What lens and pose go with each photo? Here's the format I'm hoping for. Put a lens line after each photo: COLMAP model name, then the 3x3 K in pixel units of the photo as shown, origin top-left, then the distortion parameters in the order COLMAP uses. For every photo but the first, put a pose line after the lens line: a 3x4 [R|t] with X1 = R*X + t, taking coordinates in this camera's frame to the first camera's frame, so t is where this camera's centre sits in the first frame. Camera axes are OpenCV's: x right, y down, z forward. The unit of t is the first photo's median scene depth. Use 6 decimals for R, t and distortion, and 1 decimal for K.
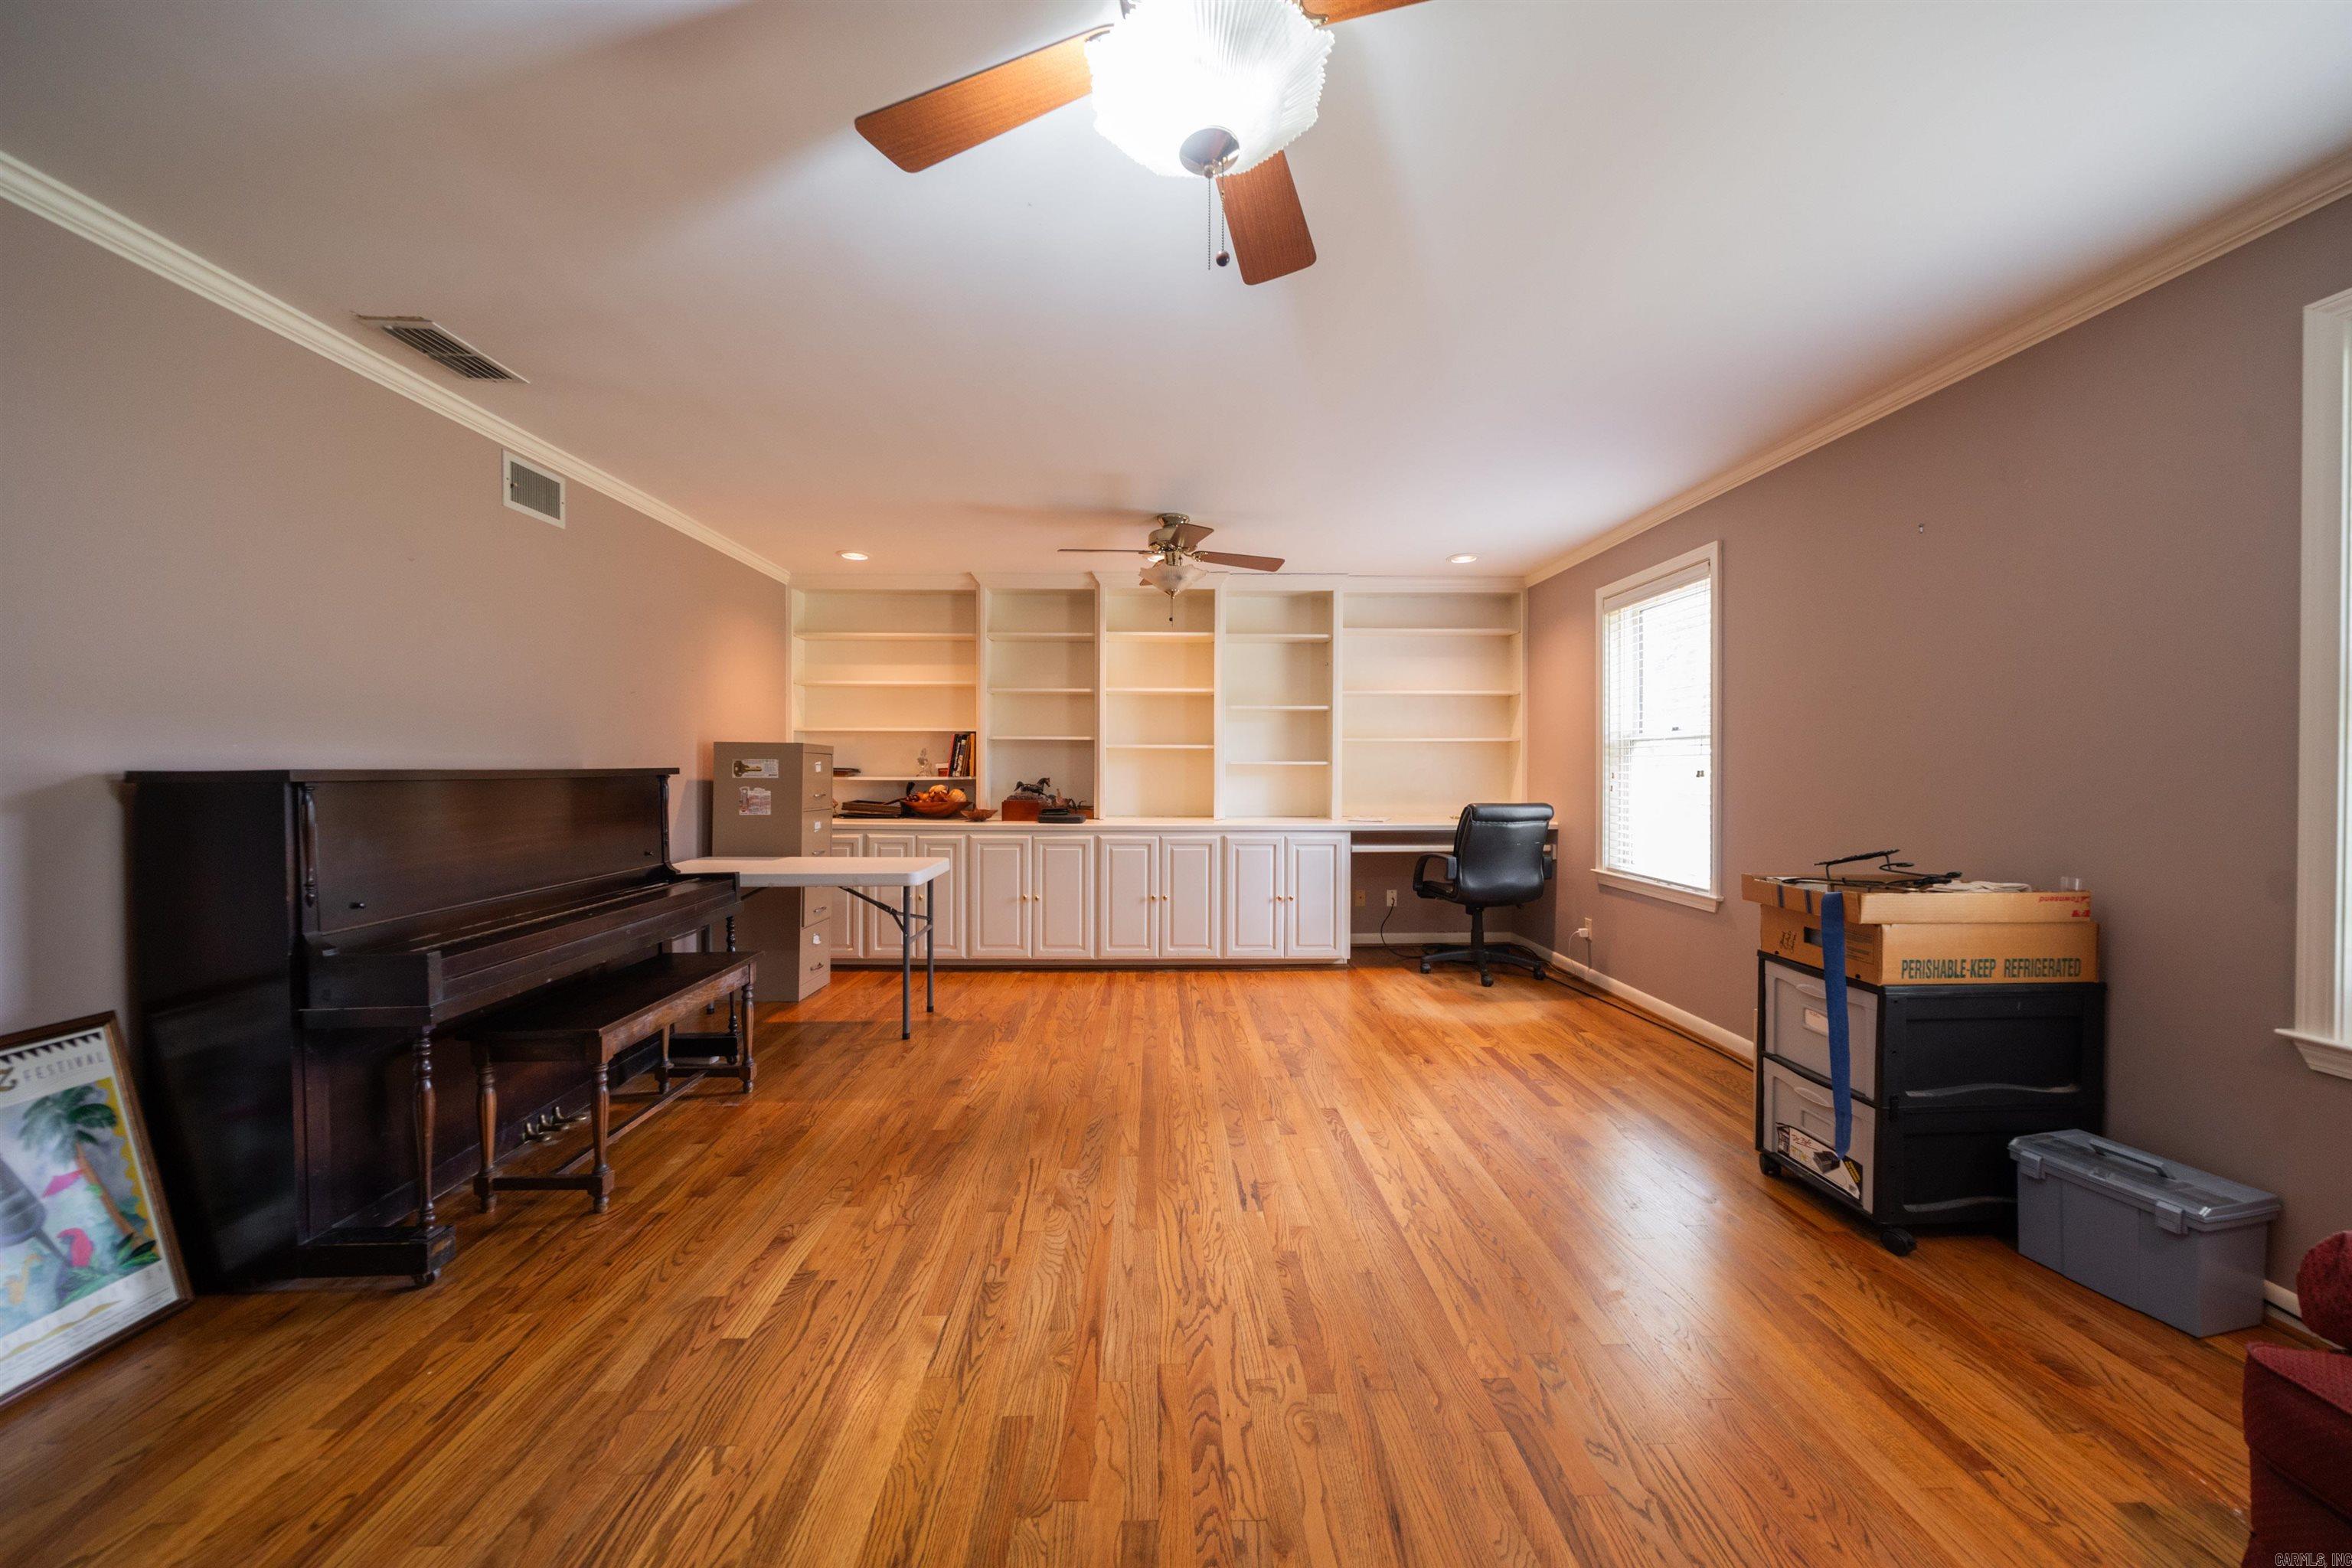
lens RADIAL K [[798.9, 0, 1168.3], [0, 798.9, 771.6], [0, 0, 1]] dist [-0.003332, -0.000354]
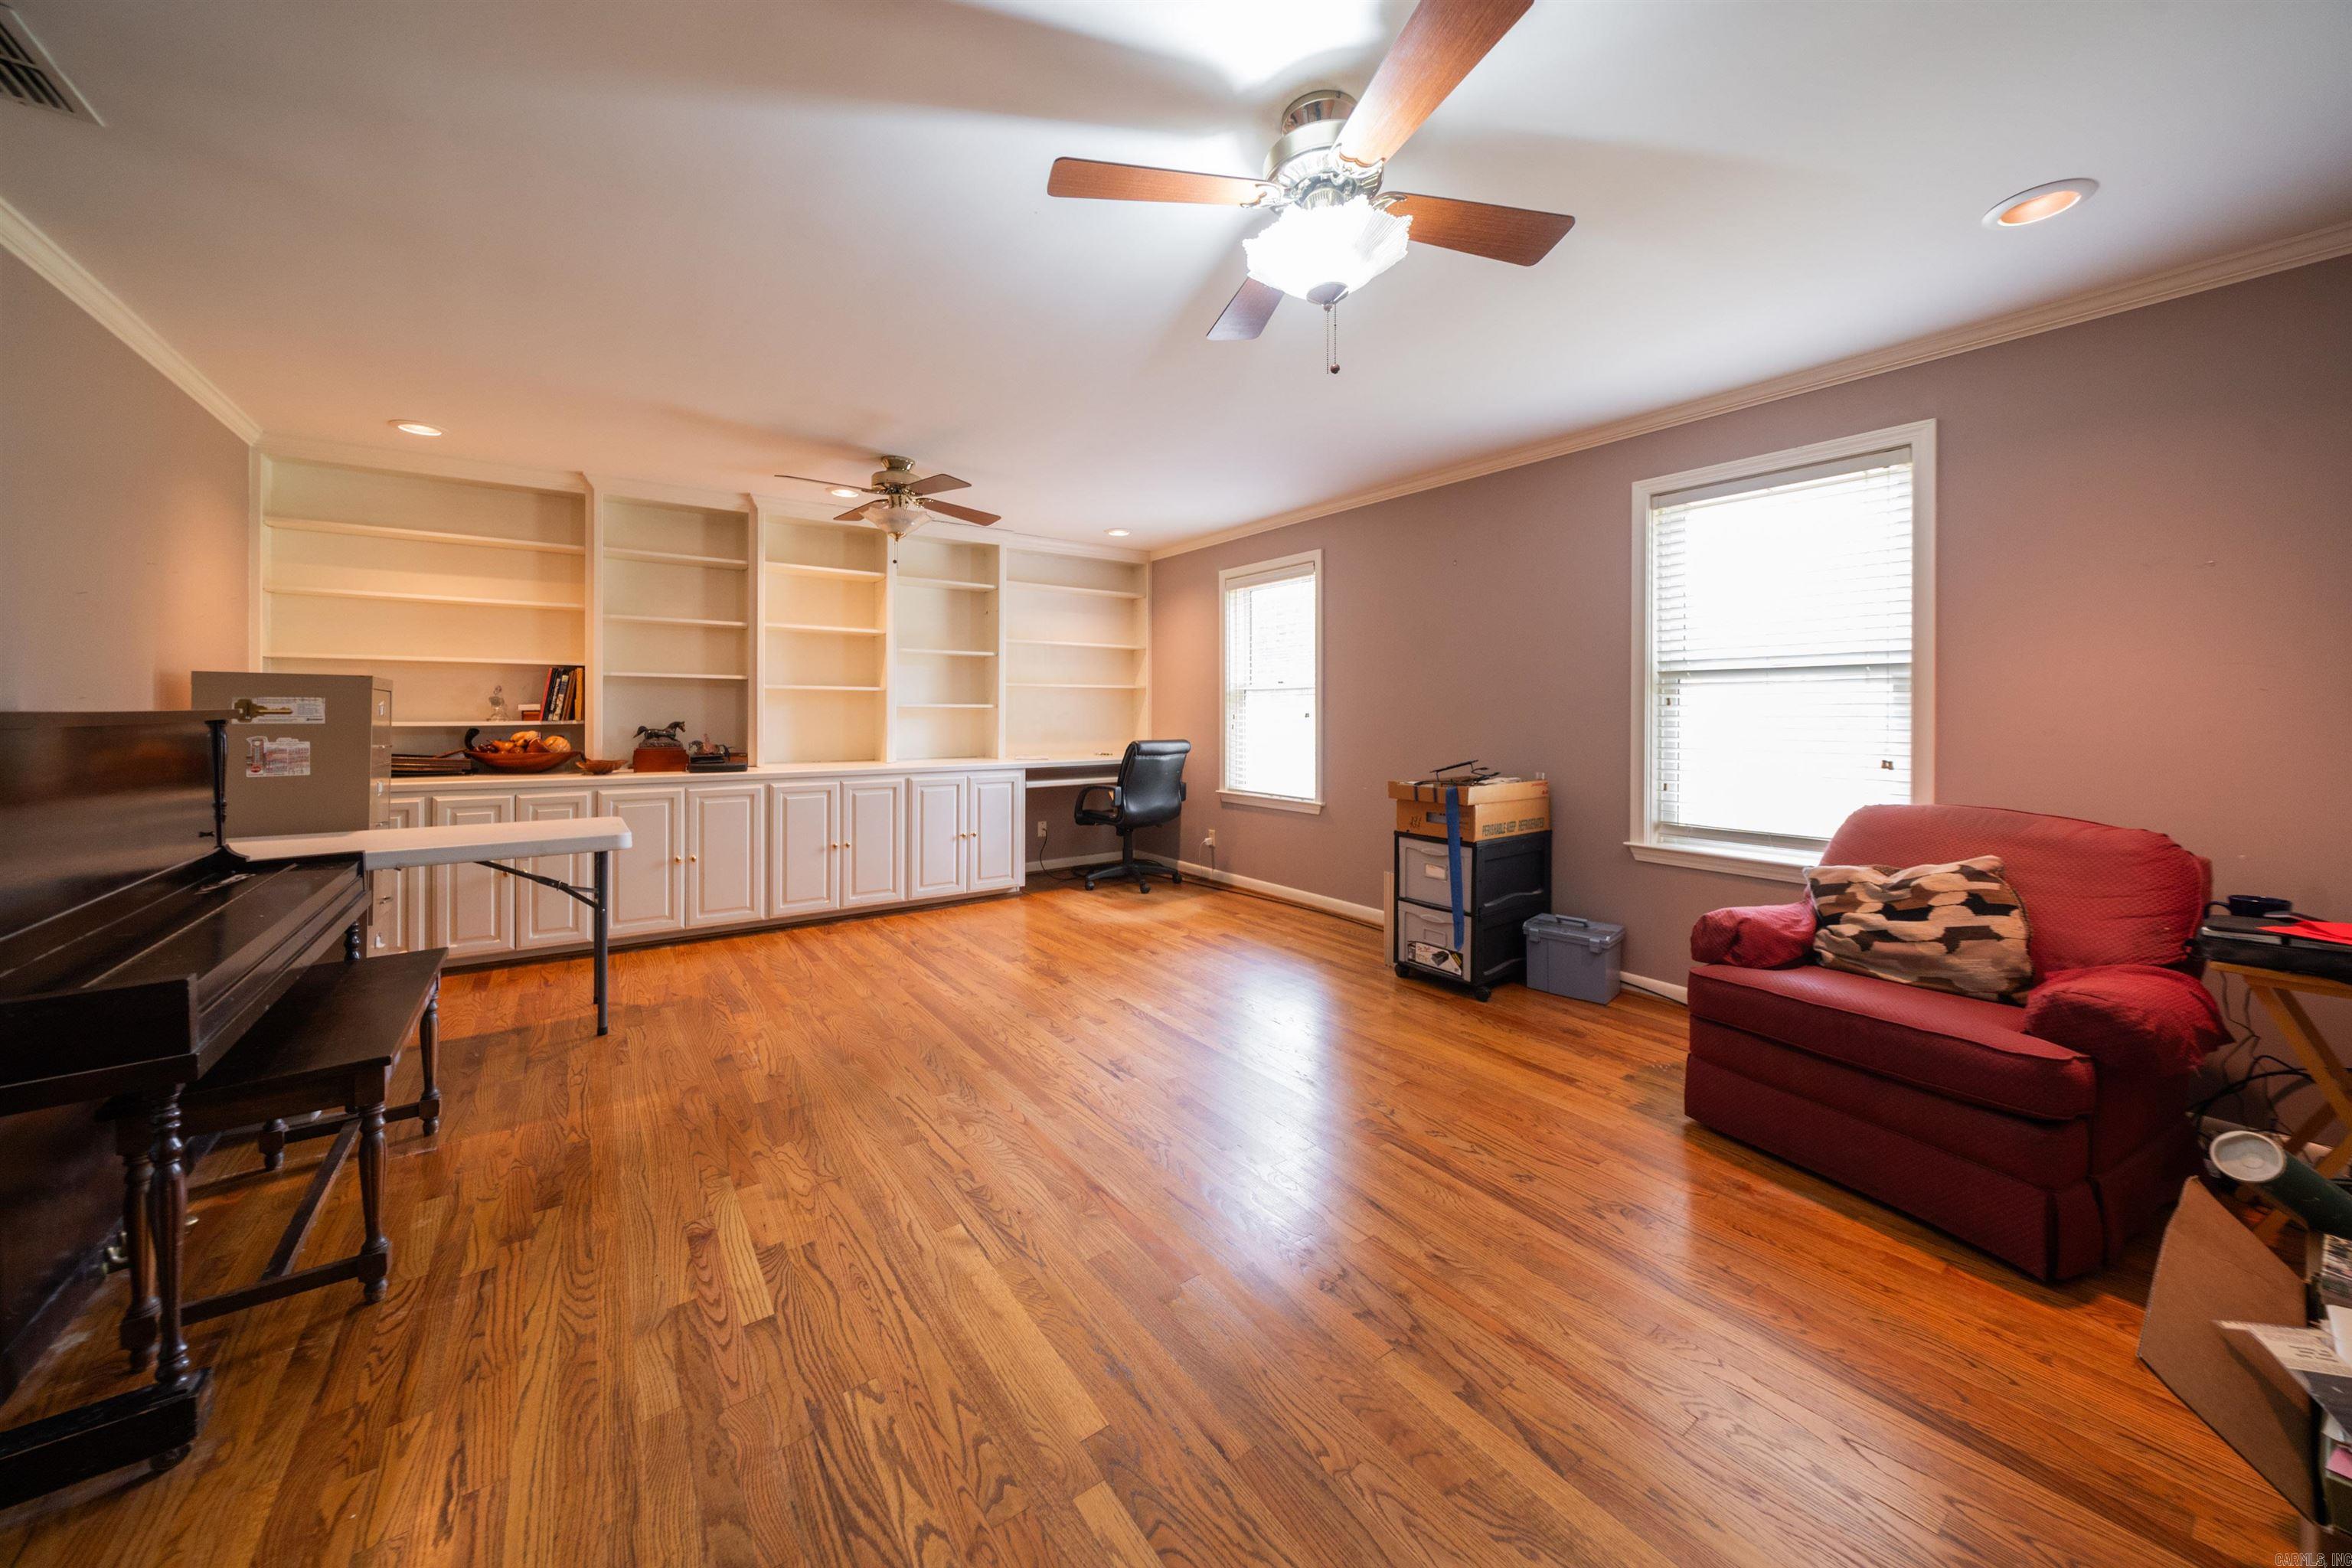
lens RADIAL K [[819.8, 0, 1131.7], [0, 819.8, 712.1], [0, 0, 1]] dist [-0.001195, -0.000189]
pose [[0.837376, 0.000474, 0.546628, -0.291432], [0.001142, 0.999996, -0.002618, 0.000481], [-0.546627, 0.002816, 0.837372, -0.019251]]
